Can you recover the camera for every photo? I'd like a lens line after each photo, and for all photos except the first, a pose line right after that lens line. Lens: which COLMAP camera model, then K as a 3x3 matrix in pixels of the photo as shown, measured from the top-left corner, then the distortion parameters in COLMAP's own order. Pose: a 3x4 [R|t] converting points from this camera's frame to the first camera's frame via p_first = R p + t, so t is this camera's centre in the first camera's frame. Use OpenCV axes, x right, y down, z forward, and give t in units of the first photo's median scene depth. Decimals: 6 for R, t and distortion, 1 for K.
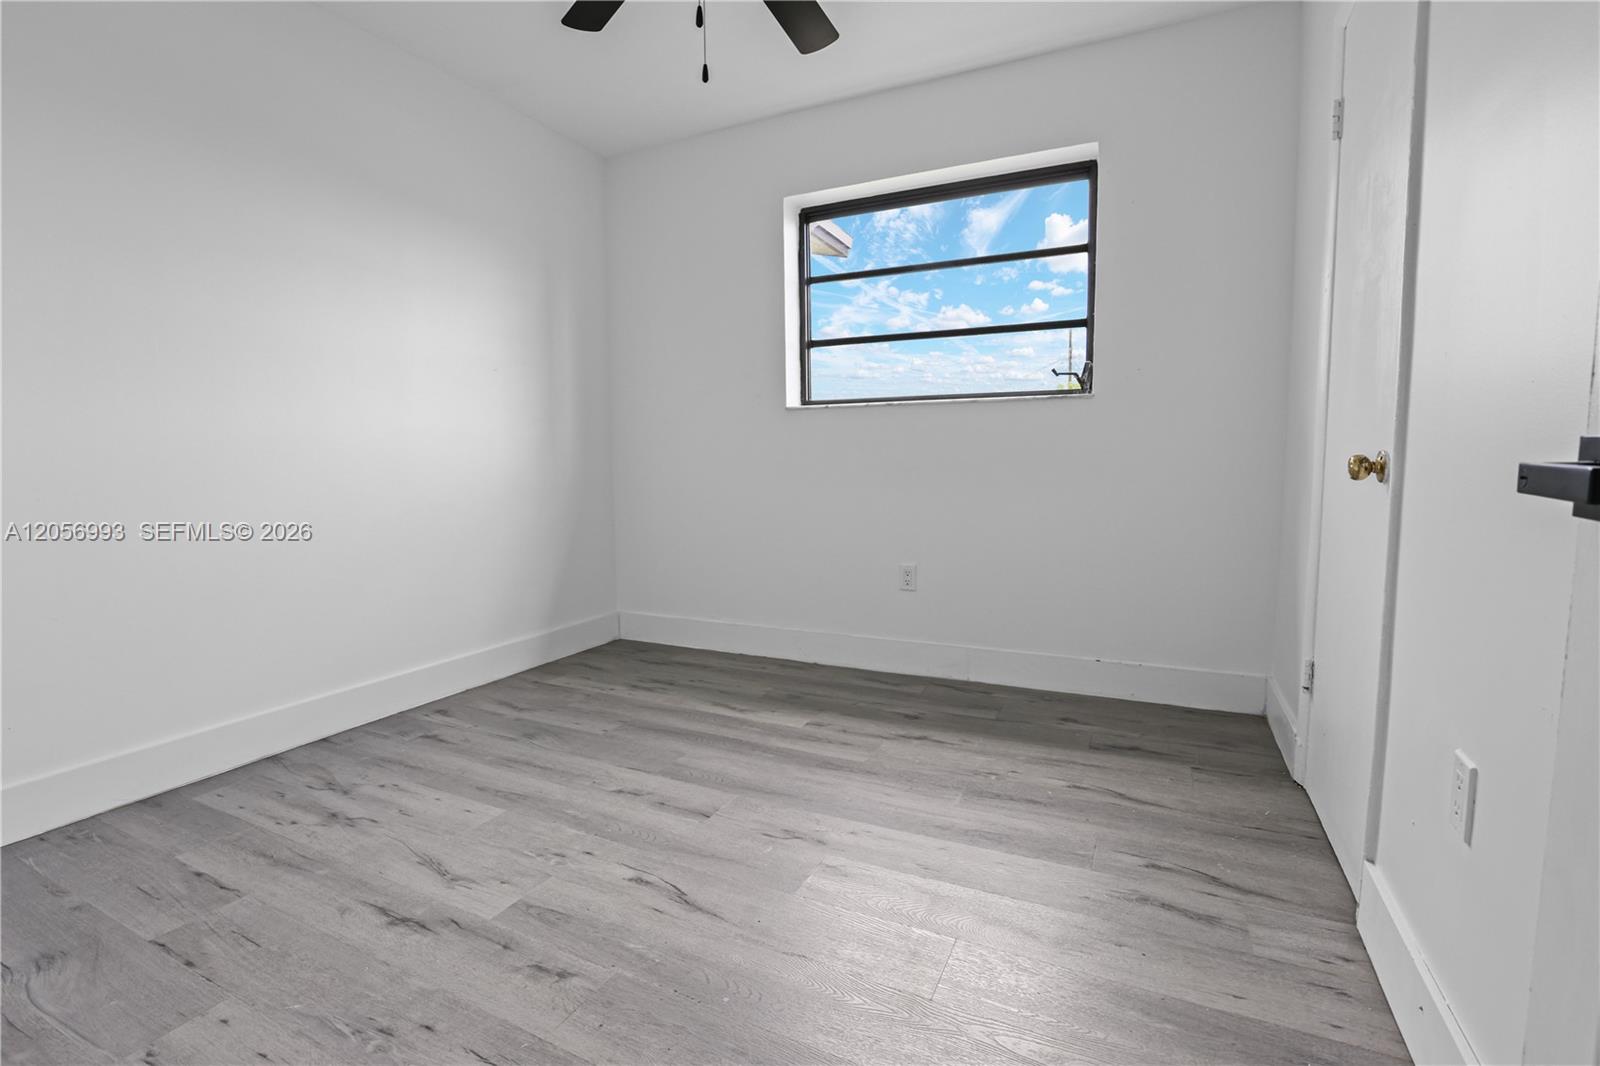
lens RADIAL K [[725.2, 0, 800.9], [0, 725.2, 531.8], [0, 0, 1]] dist [-0.050469, 0.015937]
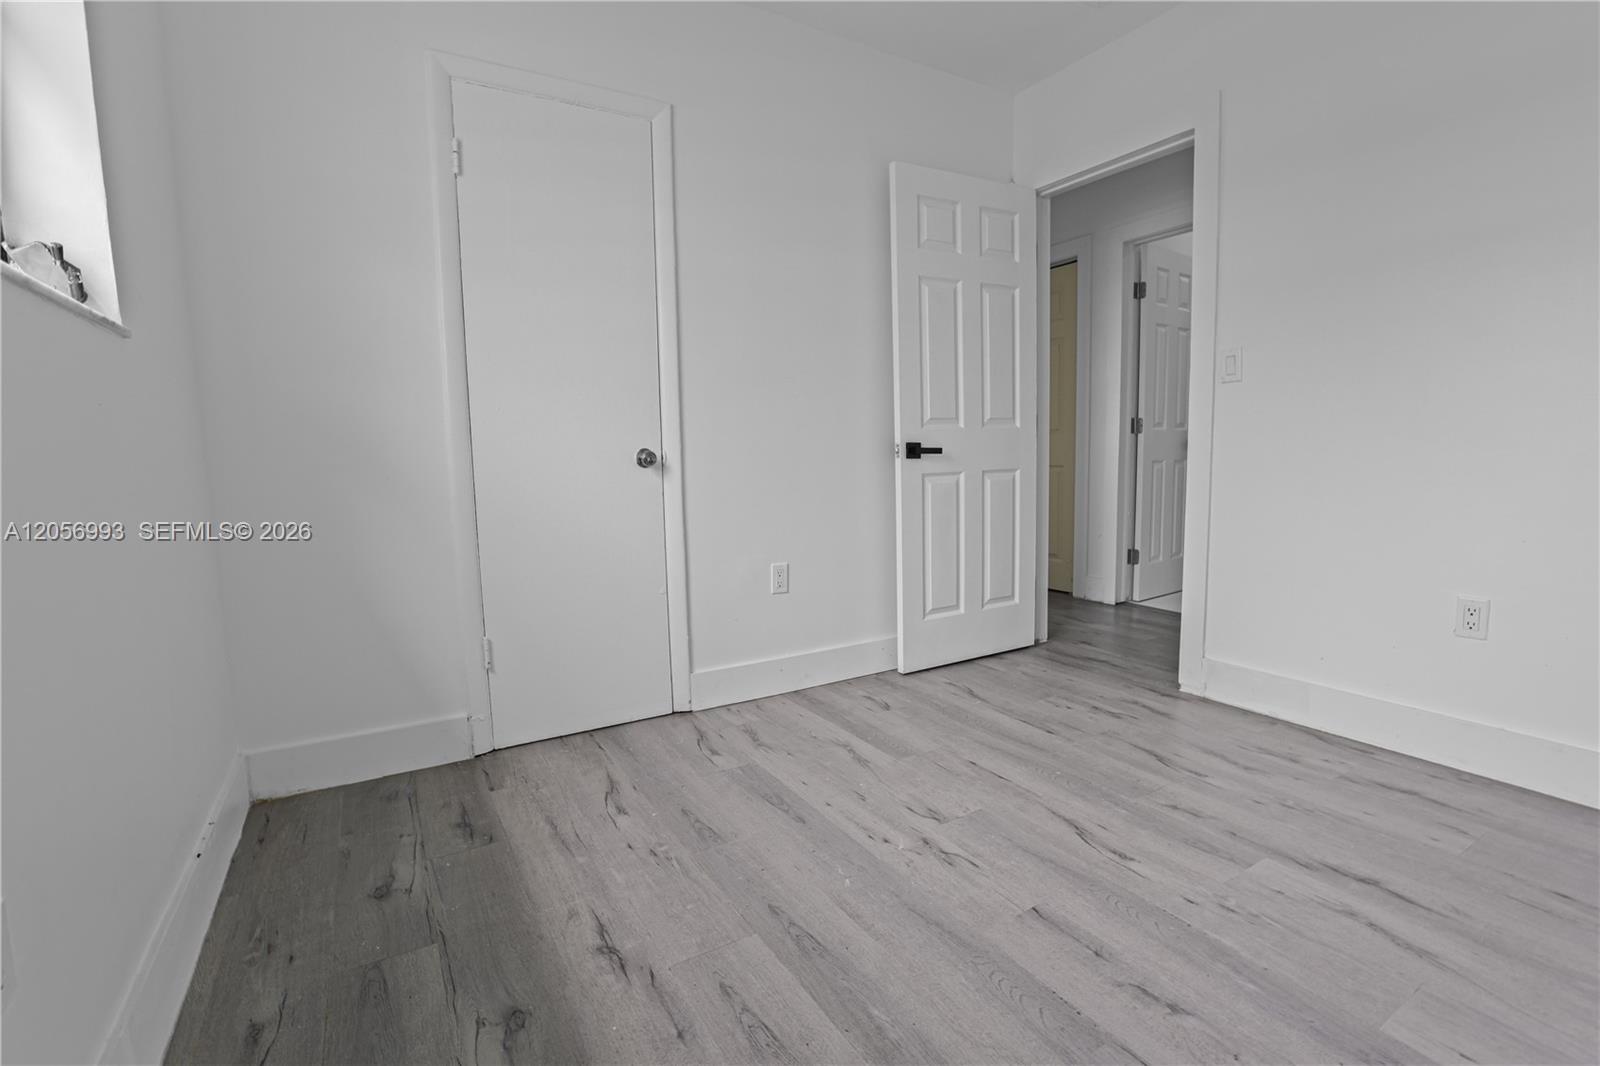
lens RADIAL K [[725.2, 0, 800.9], [0, 725.2, 531.8], [0, 0, 1]] dist [-0.050469, 0.015937]
pose [[-0.837558, -0.033307, 0.545332, -0.341991], [0.083703, 0.978534, 0.188322, -0.168882], [-0.539898, 0.203377, -0.816791, 1.783852]]
